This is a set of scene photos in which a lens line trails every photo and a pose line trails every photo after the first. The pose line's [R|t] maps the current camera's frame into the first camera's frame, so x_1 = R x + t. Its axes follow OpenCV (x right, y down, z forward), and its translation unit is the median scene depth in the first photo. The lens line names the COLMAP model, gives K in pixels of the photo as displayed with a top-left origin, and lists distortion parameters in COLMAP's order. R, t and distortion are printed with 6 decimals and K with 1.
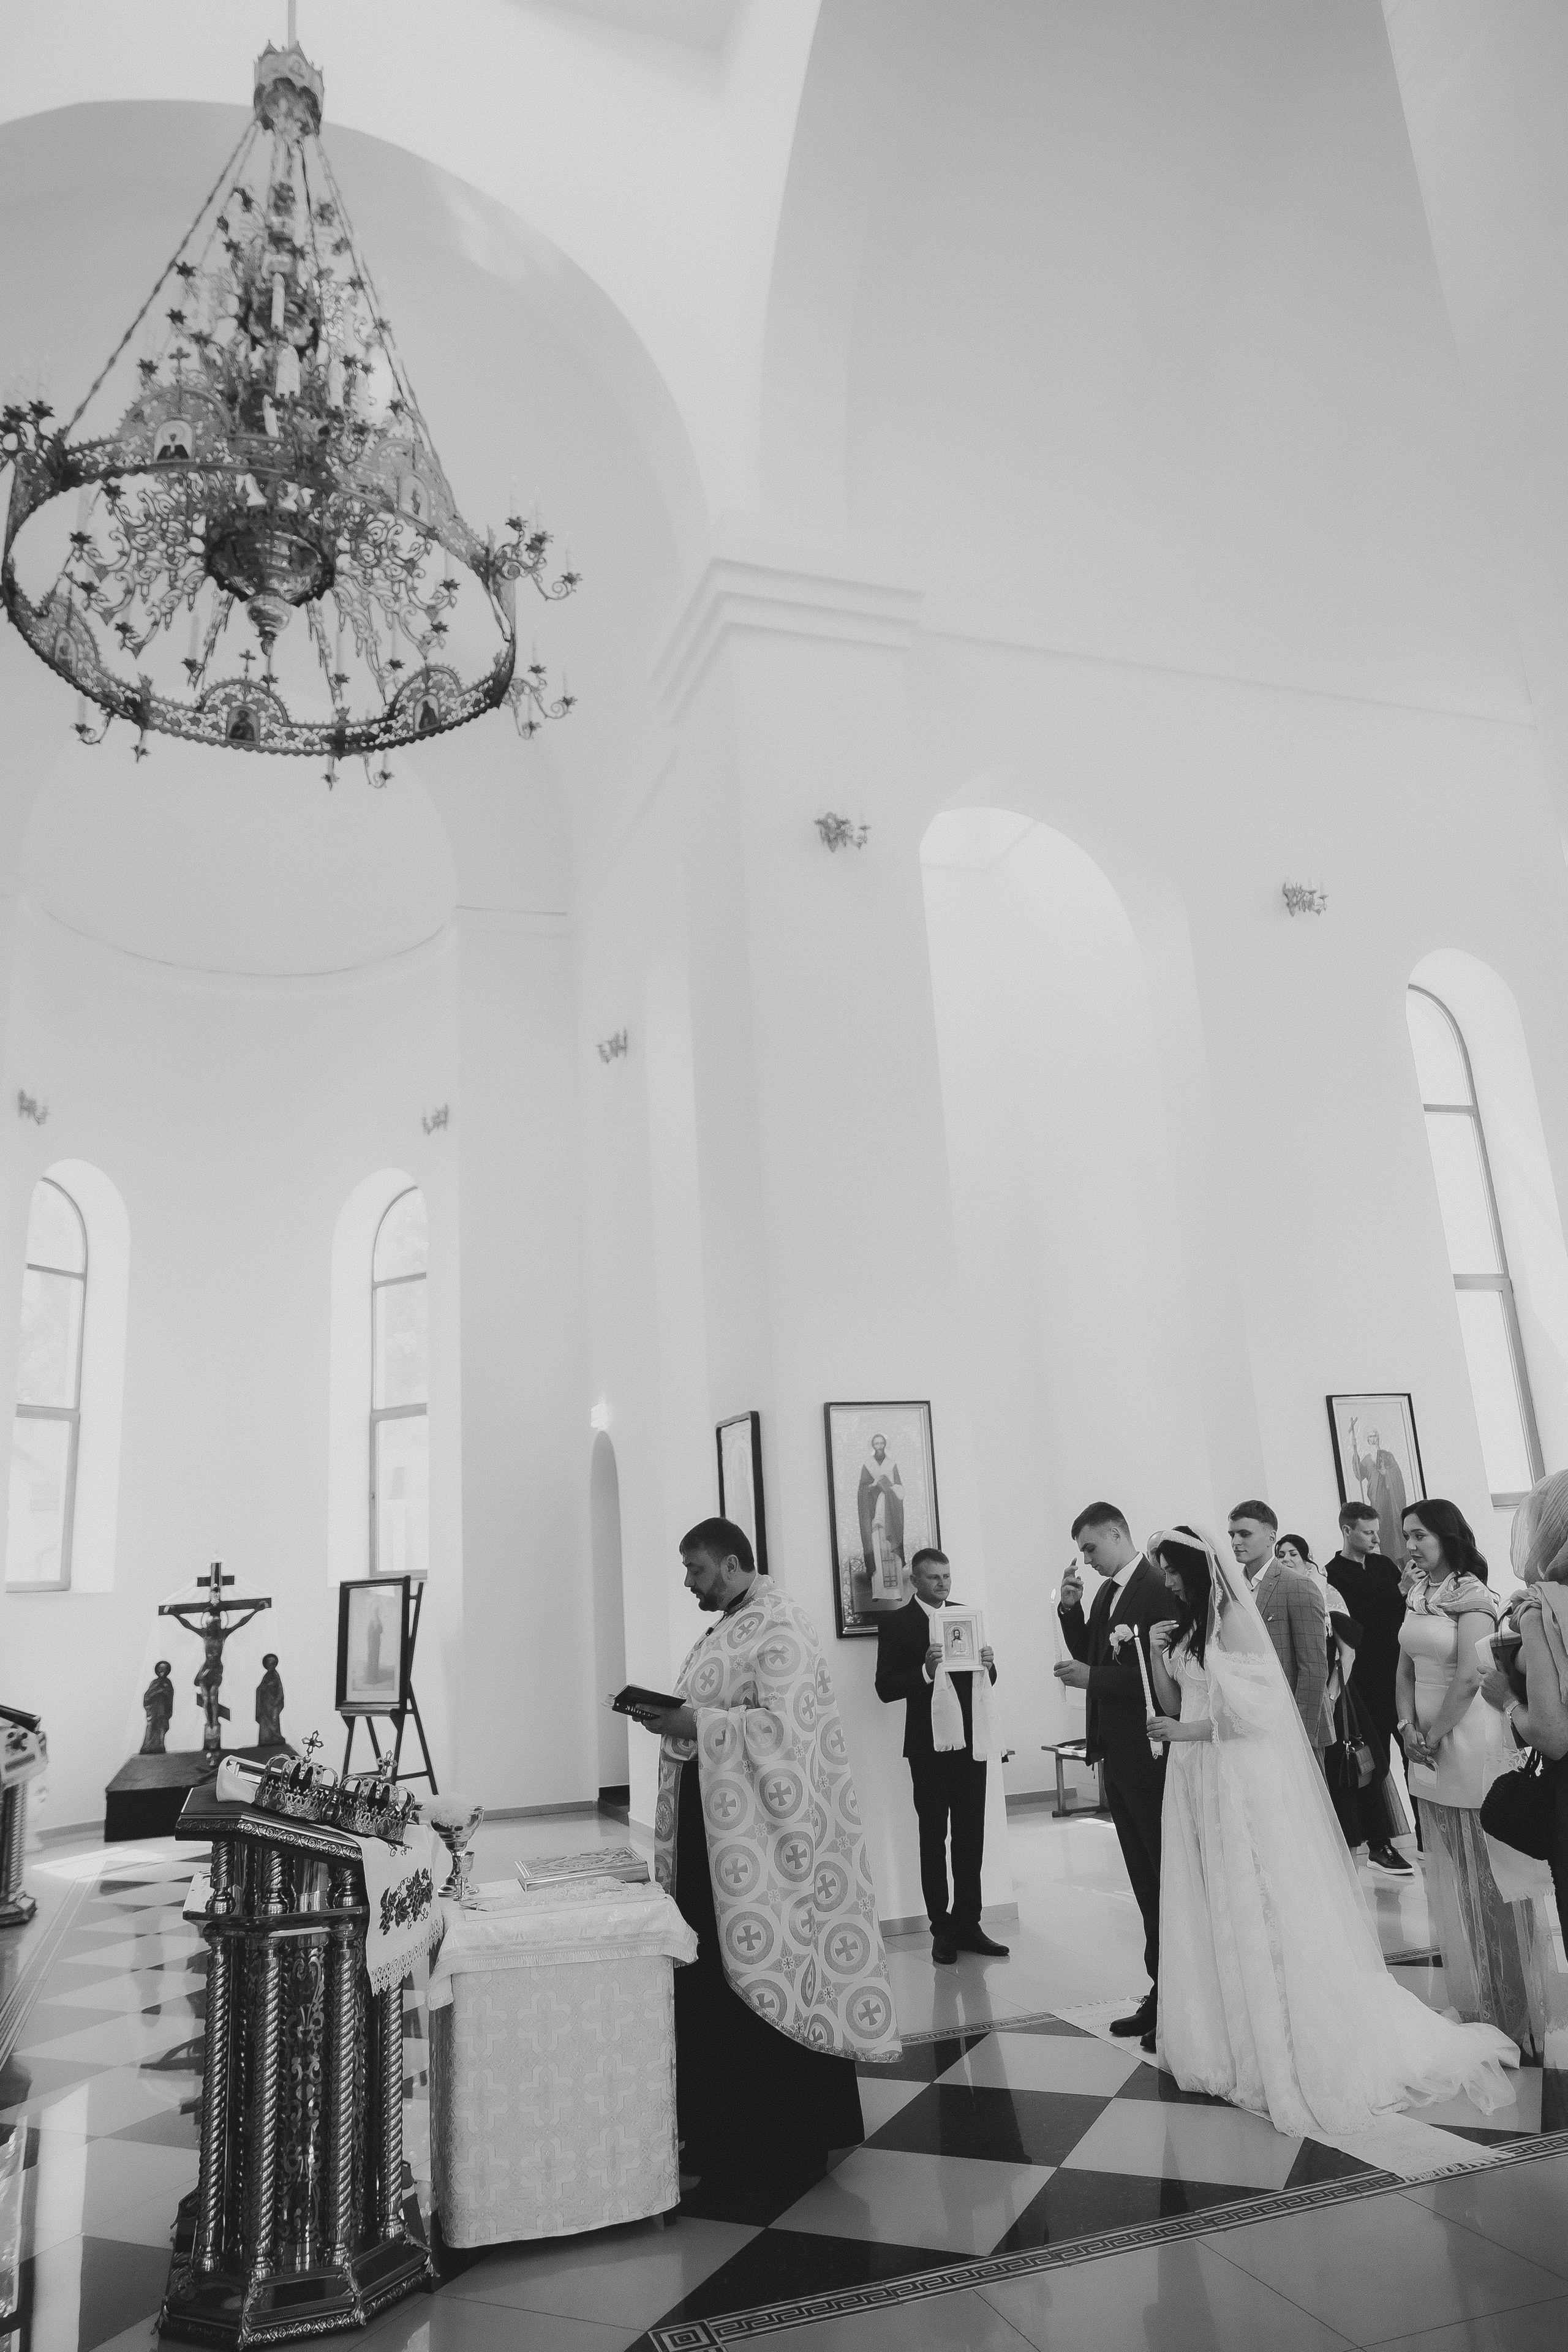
lens RADIAL K [[1484.0, 0, 784.0], [0, 1484.0, 1176.0], [0, 0, 1]] dist [0.004762, 0.001563]
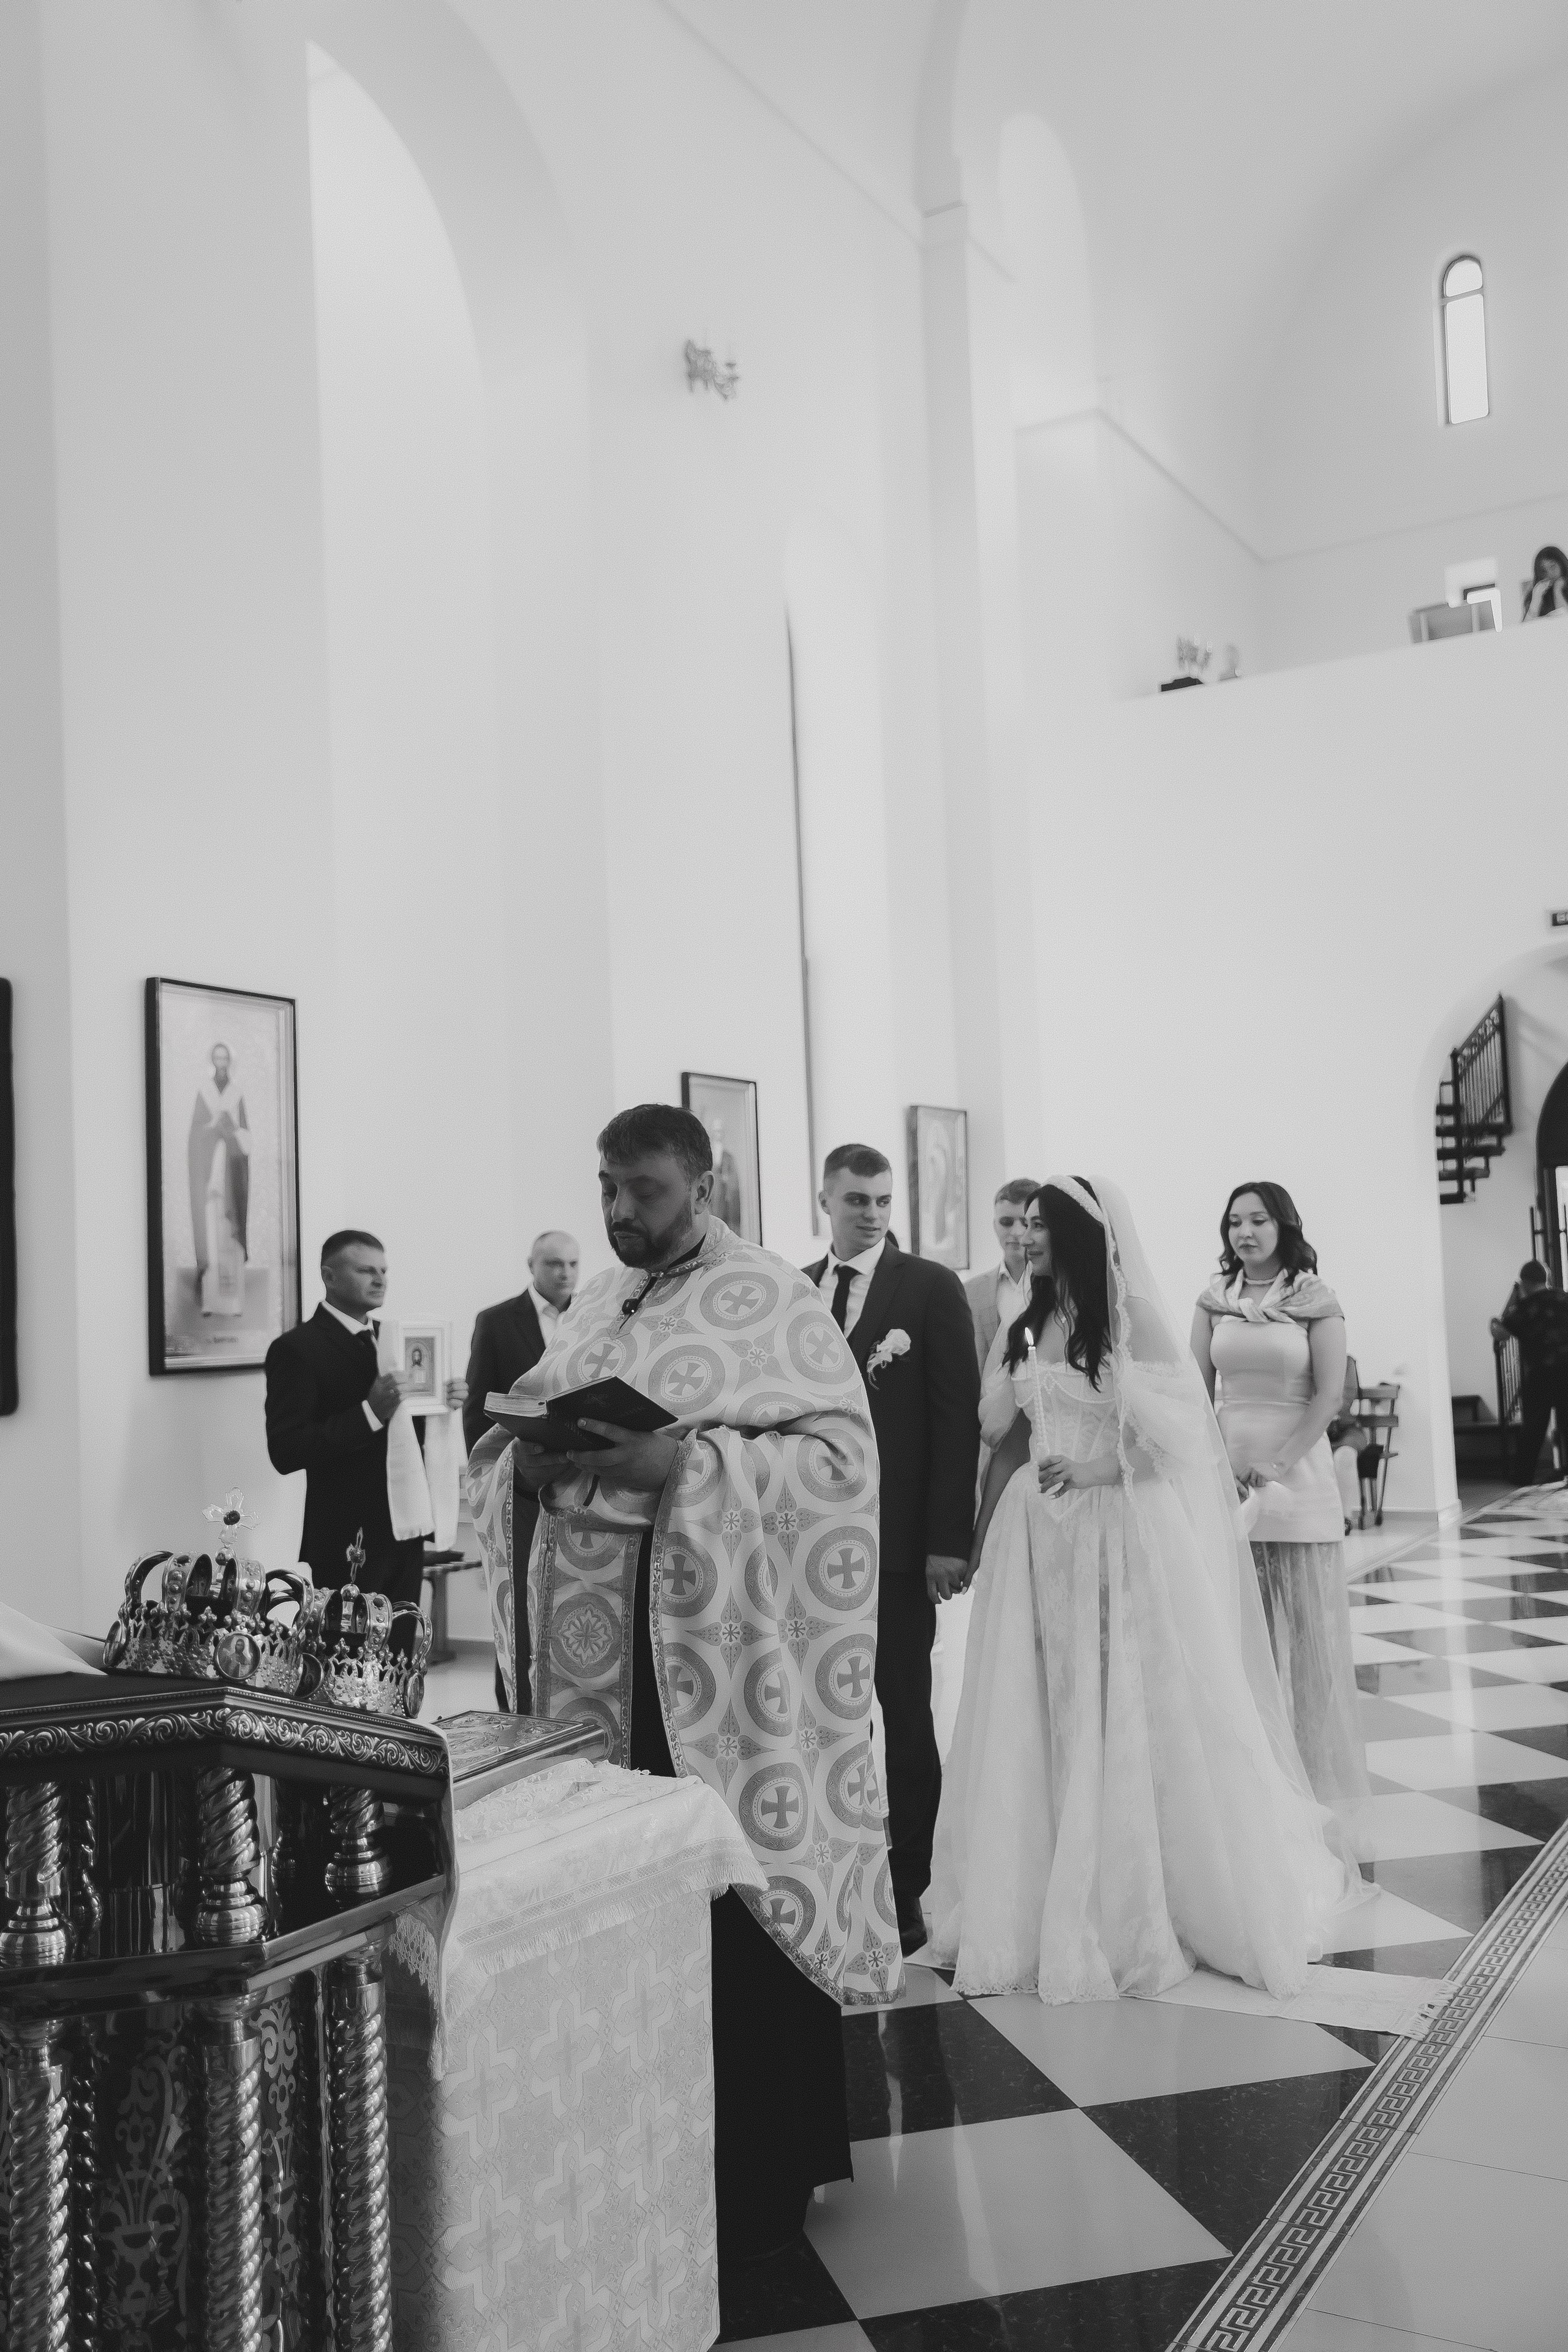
lens RADIAL K [[2008.2, 0, 784.0], [0, 2008.2, 1176.0], [0, 0, 1]] dist [0.012354, -0.002092]
pose [[0.777900, 0.069991, 0.624478, -0.400675], [-0.175353, 0.978479, 0.108766, 0.158974], [-0.603426, -0.194113, 0.773432, 0.386760]]
